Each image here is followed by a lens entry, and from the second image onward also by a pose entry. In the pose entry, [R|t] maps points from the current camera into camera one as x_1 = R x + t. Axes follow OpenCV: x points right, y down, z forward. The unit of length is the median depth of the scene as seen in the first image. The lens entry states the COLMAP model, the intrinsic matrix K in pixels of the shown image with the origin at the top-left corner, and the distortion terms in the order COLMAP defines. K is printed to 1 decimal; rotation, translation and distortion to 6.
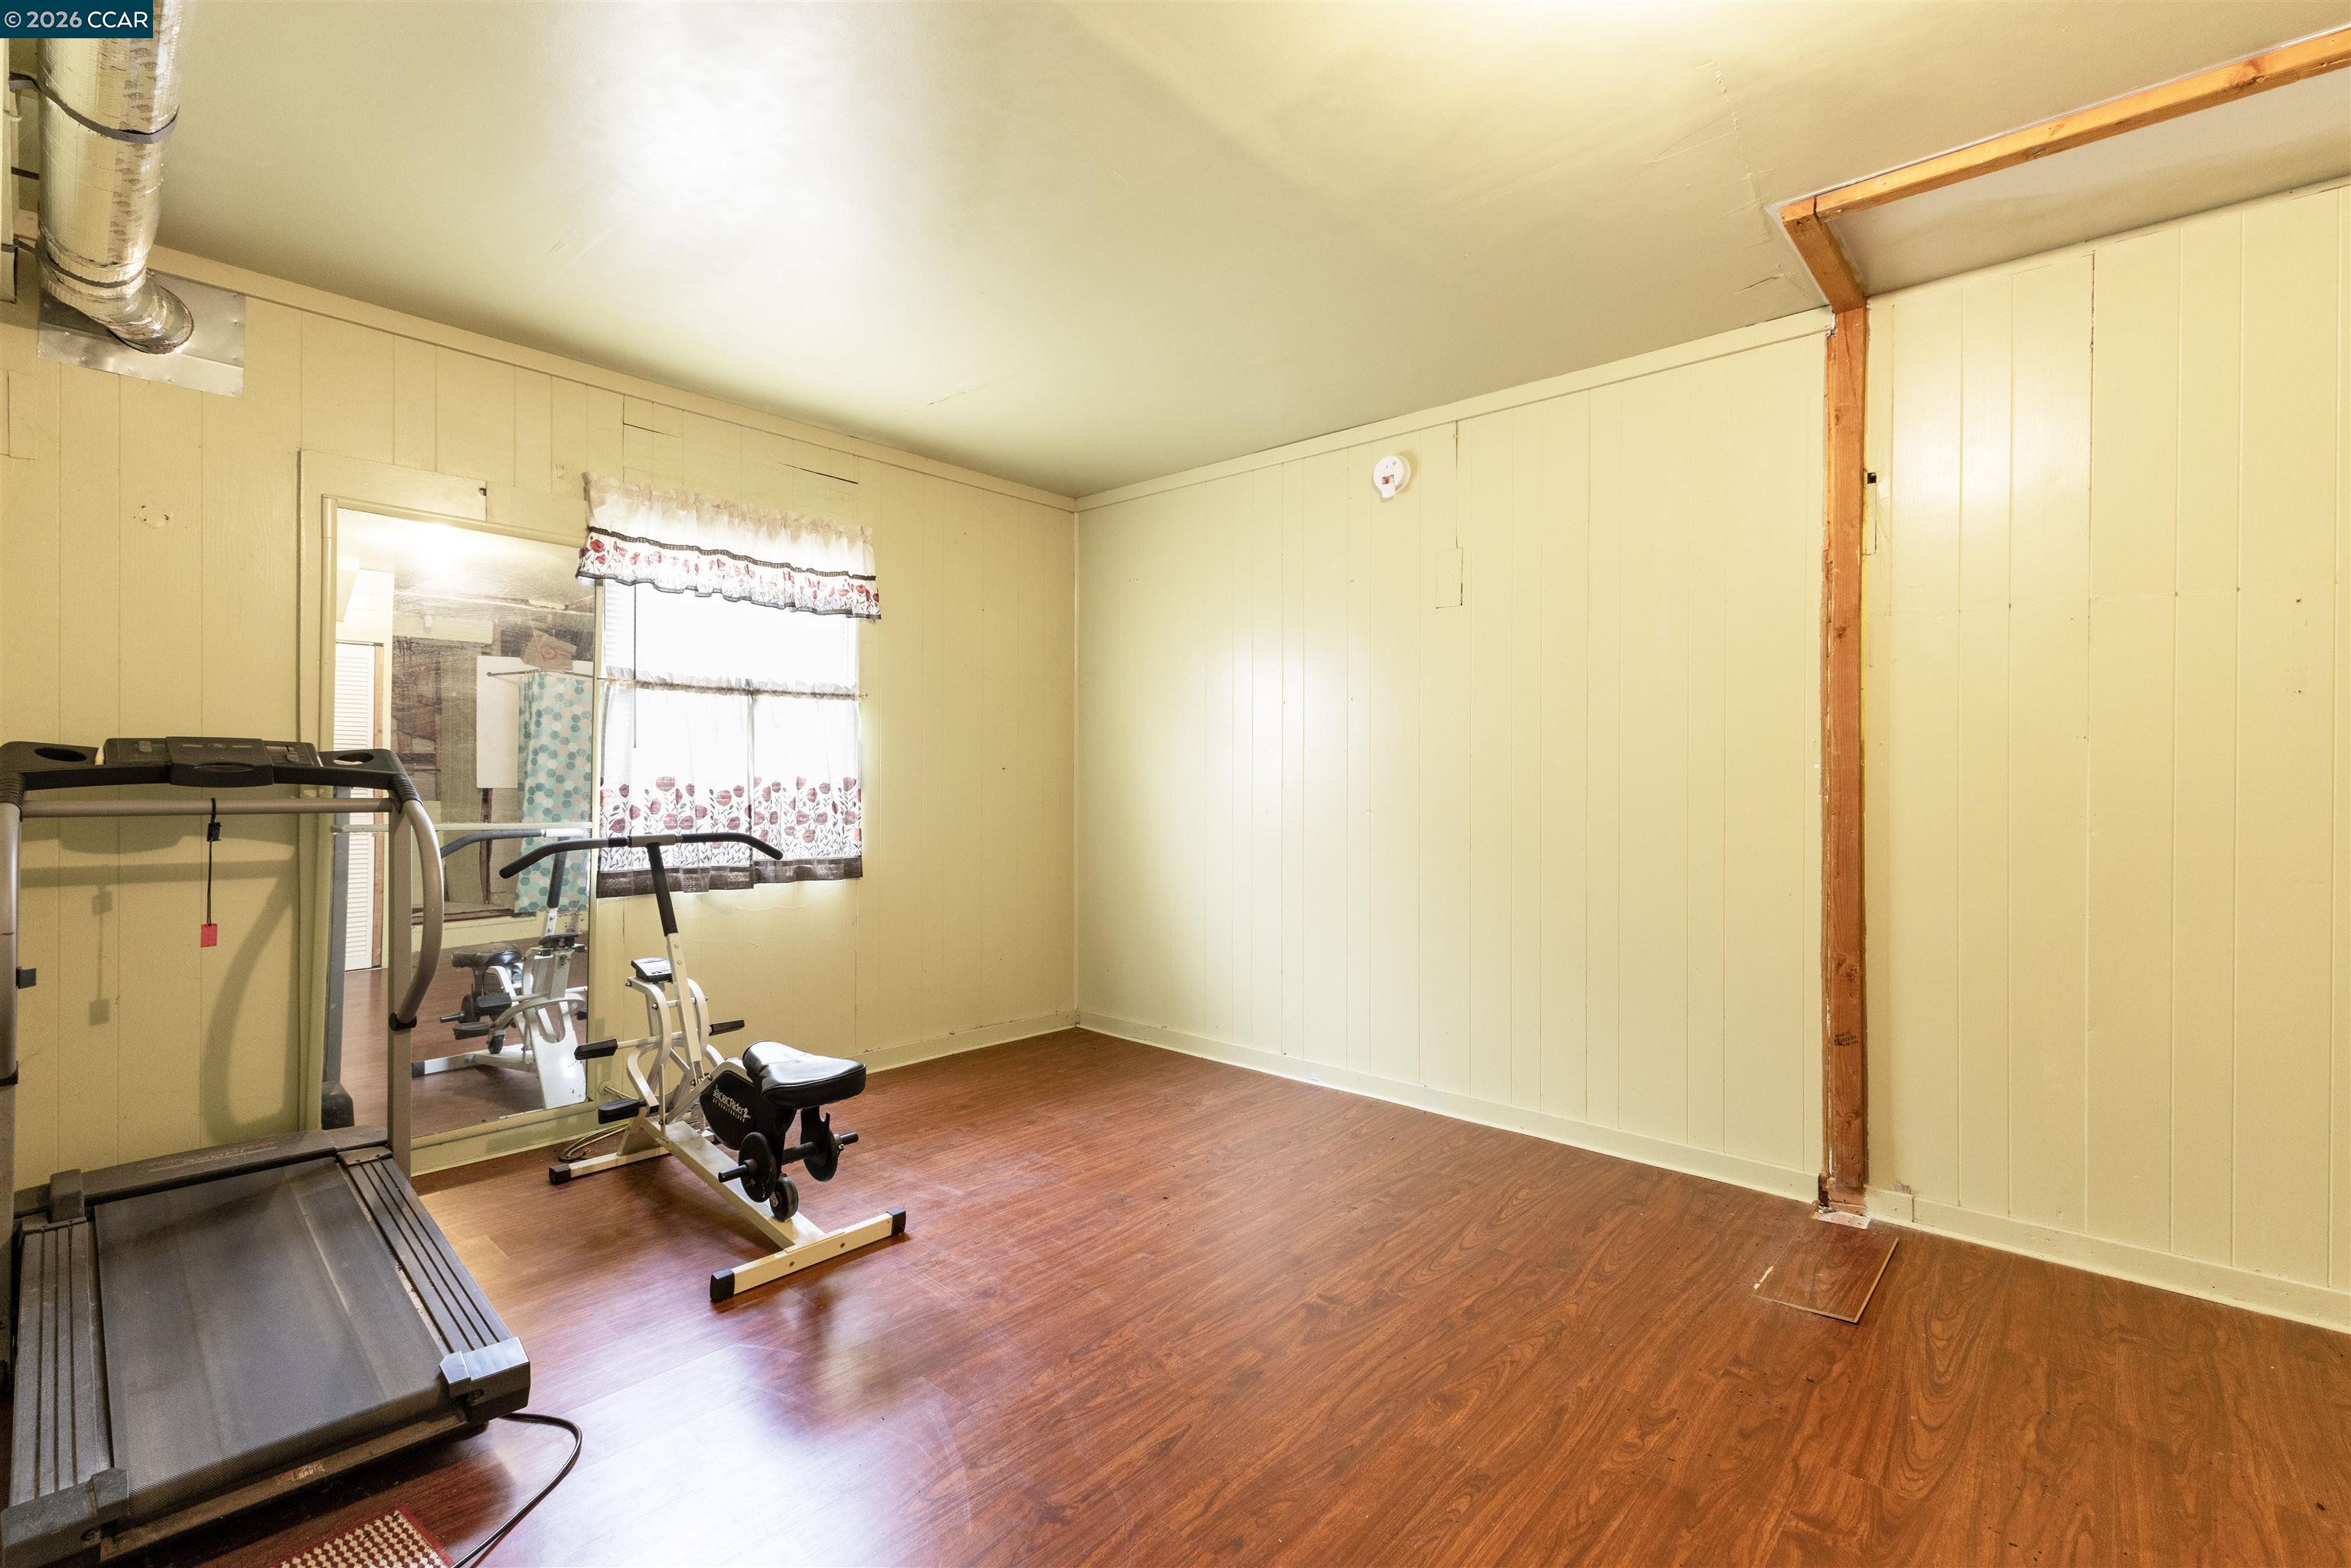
lens RADIAL K [[1043.1, 0, 1179.2], [0, 1043.1, 777.6], [0, 0, 1]] dist [0.003515, 0.000159]
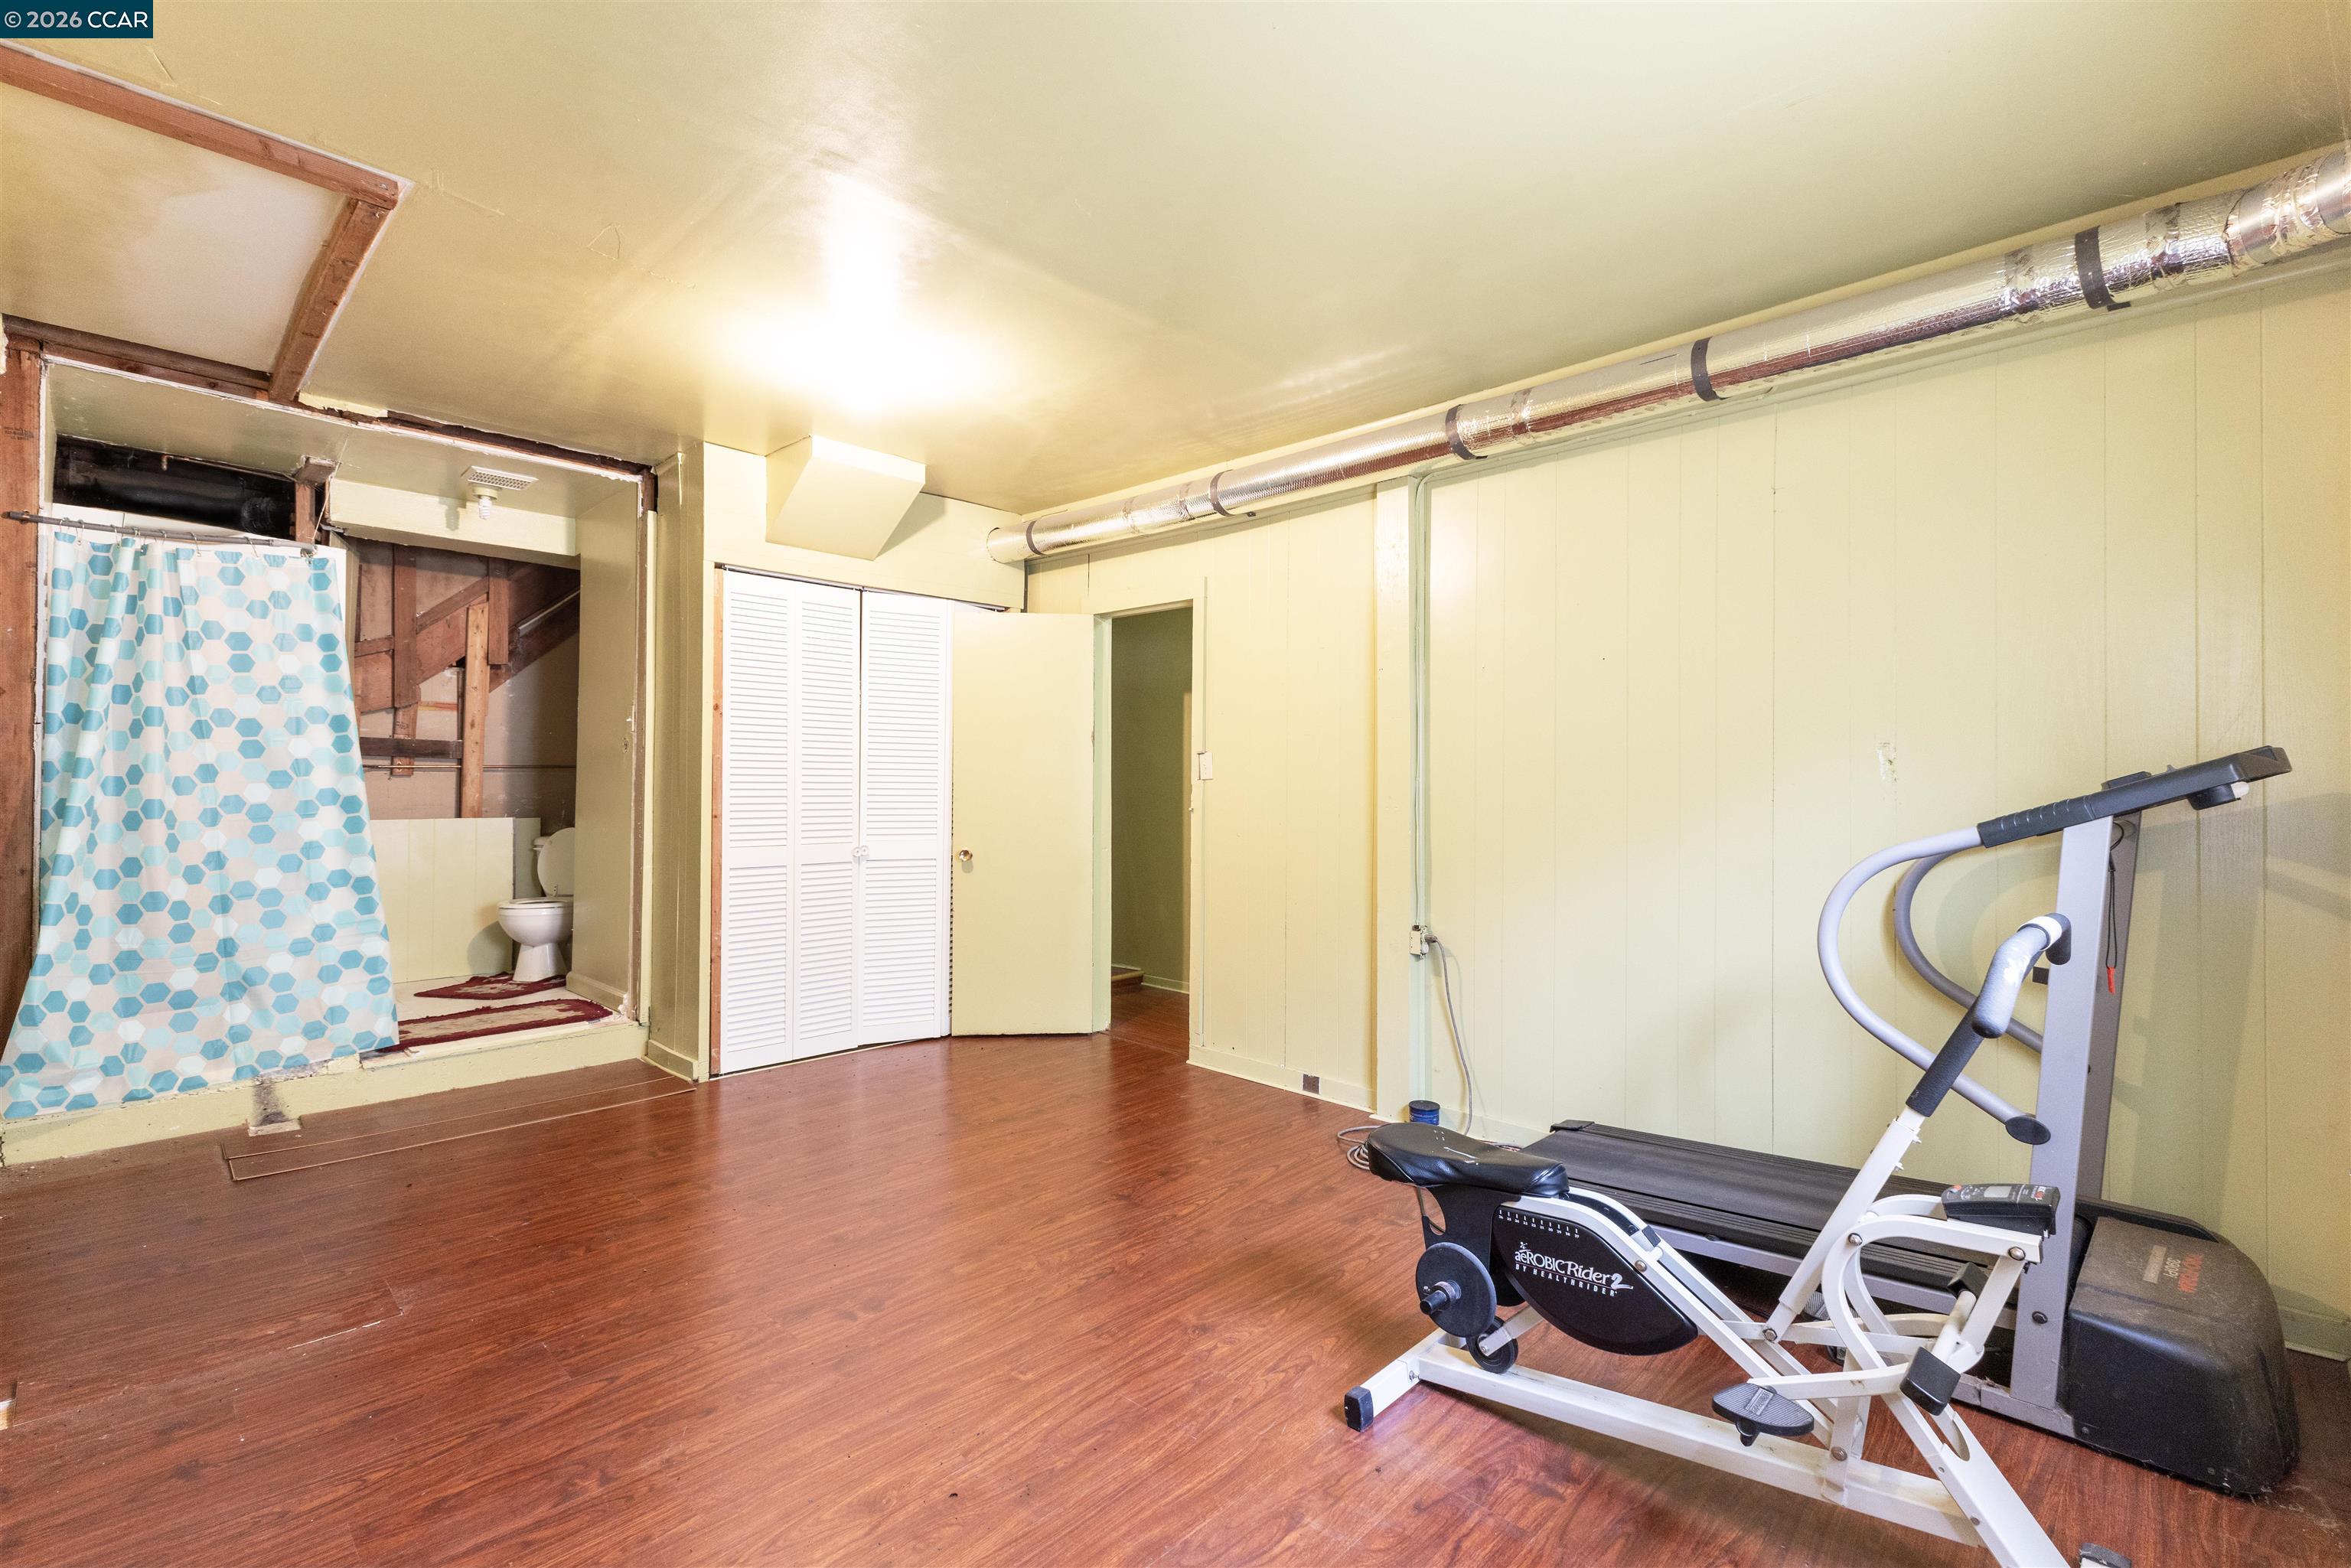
lens RADIAL K [[1043.1, 0, 1179.2], [0, 1043.1, 777.6], [0, 0, 1]] dist [0.003515, 0.000159]
pose [[-0.999107, -0.014584, 0.039644, -0.163183], [-0.015028, 0.999828, -0.010906, 0.003566], [-0.039478, -0.011492, -0.999154, 1.643754]]
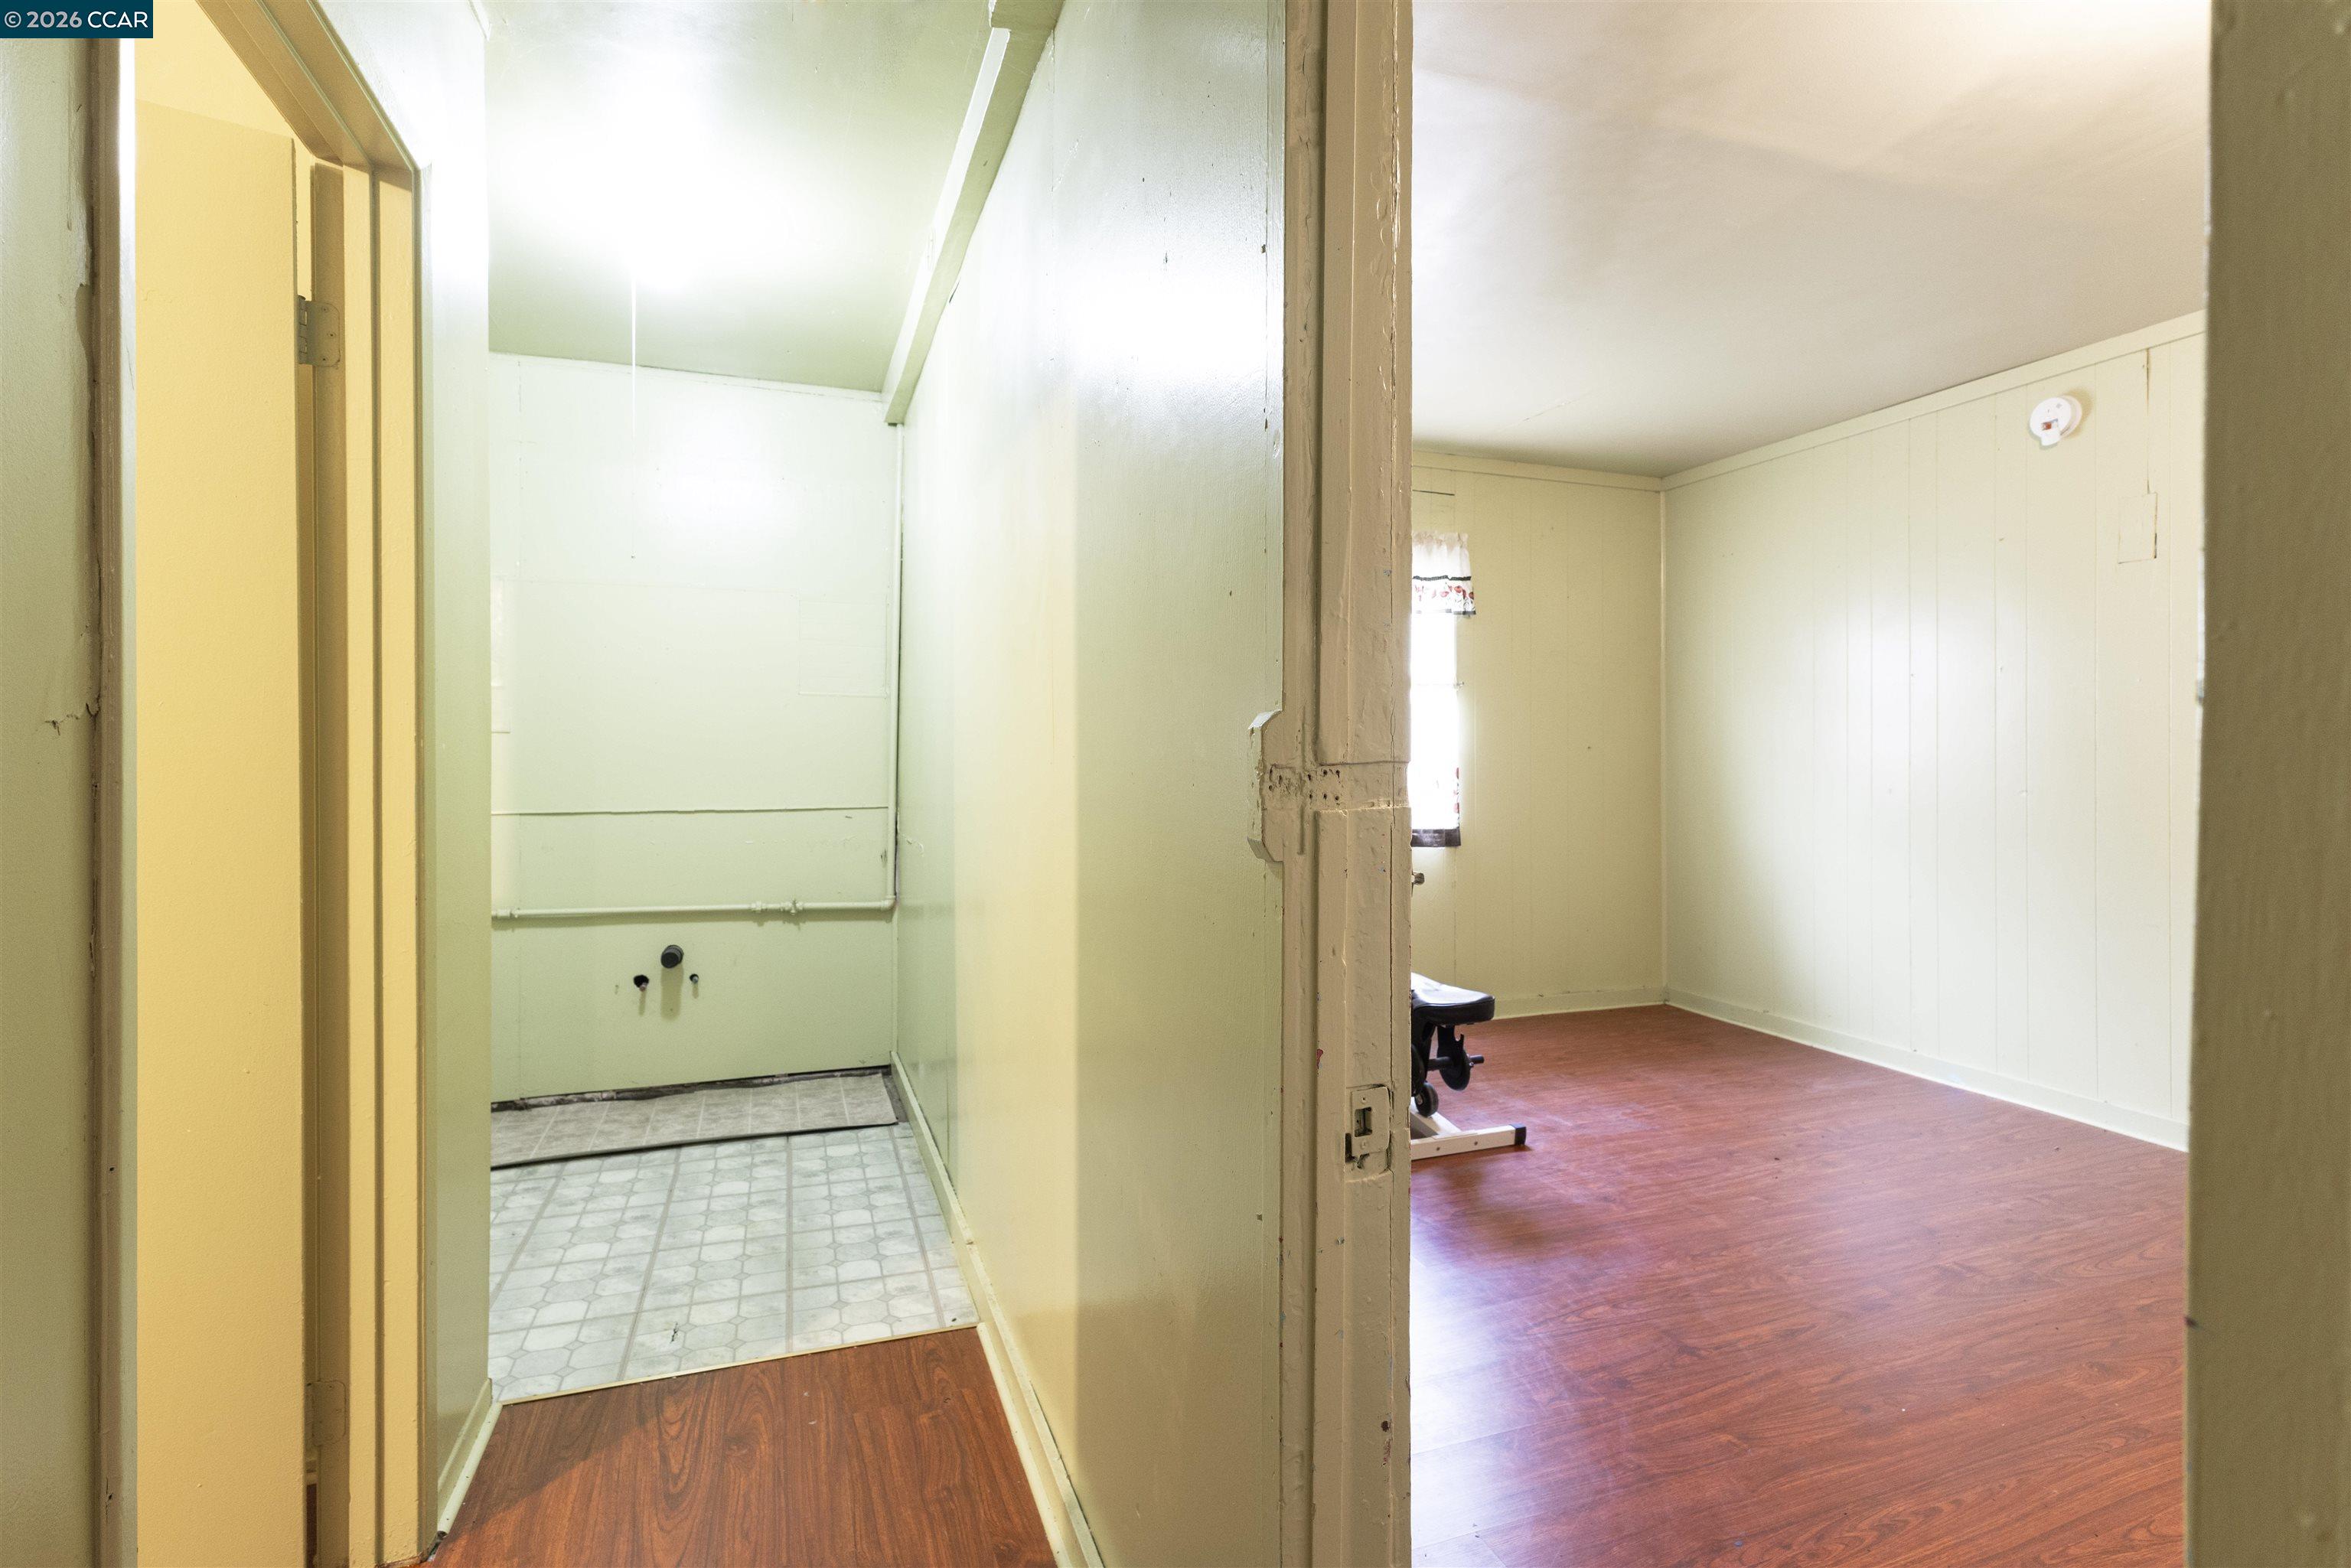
lens RADIAL K [[1087.2, 0, 1174.8], [0, 1087.2, 761.4], [0, 0, 1]] dist [0.002174, -0.000328]
pose [[0.878853, -0.003700, -0.477078, -0.022721], [0.006621, 0.999968, 0.004441, -0.004044], [0.477046, -0.007061, 0.878850, -0.251155]]
